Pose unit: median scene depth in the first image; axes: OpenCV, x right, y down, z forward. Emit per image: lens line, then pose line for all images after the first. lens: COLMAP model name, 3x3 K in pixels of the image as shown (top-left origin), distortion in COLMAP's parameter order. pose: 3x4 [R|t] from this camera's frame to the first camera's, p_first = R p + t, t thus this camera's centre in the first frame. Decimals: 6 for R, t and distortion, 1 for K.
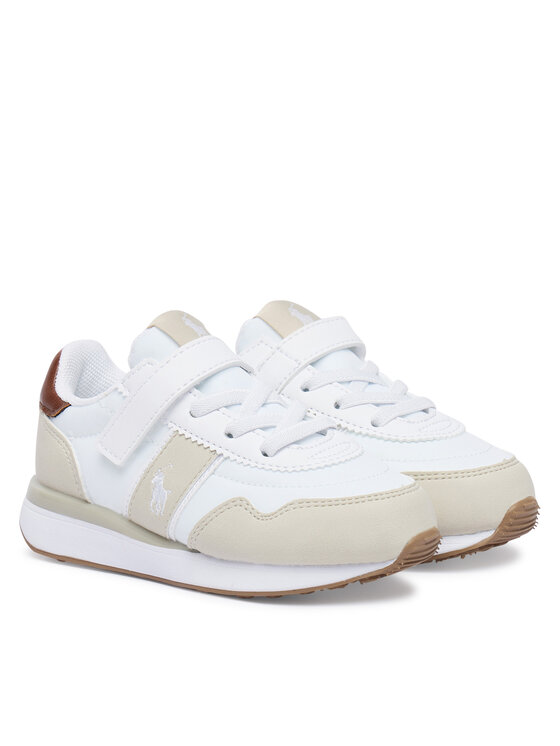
lens RADIAL K [[2211.9, 0, 280.0], [0, 2211.9, 373.0], [0, 0, 1]] dist [-1.476054, -0.374700]
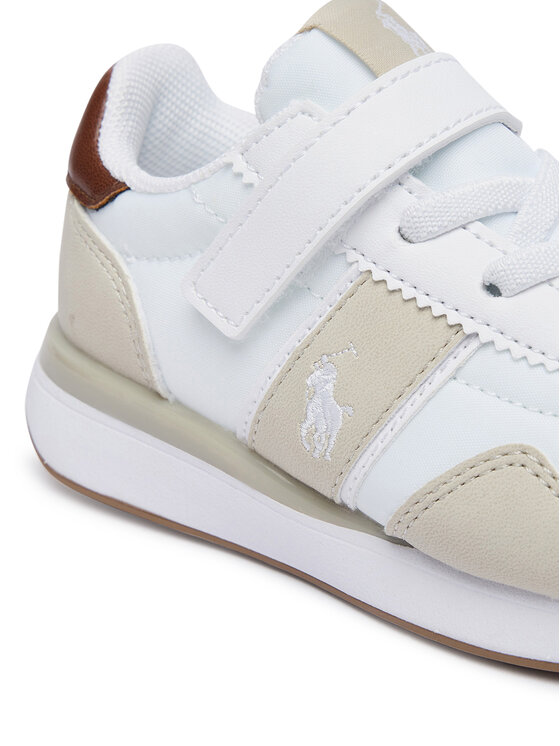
lens RADIAL K [[1504.8, 0, 280.0], [0, 1504.8, 373.0], [0, 0, 1]] dist [-0.001615, -0.258412]
pose [[0.999644, 0.025444, -0.008082, -0.061265], [-0.023162, 0.977130, 0.211377, -0.017433], [0.013275, -0.211114, 0.977371, 0.694203]]
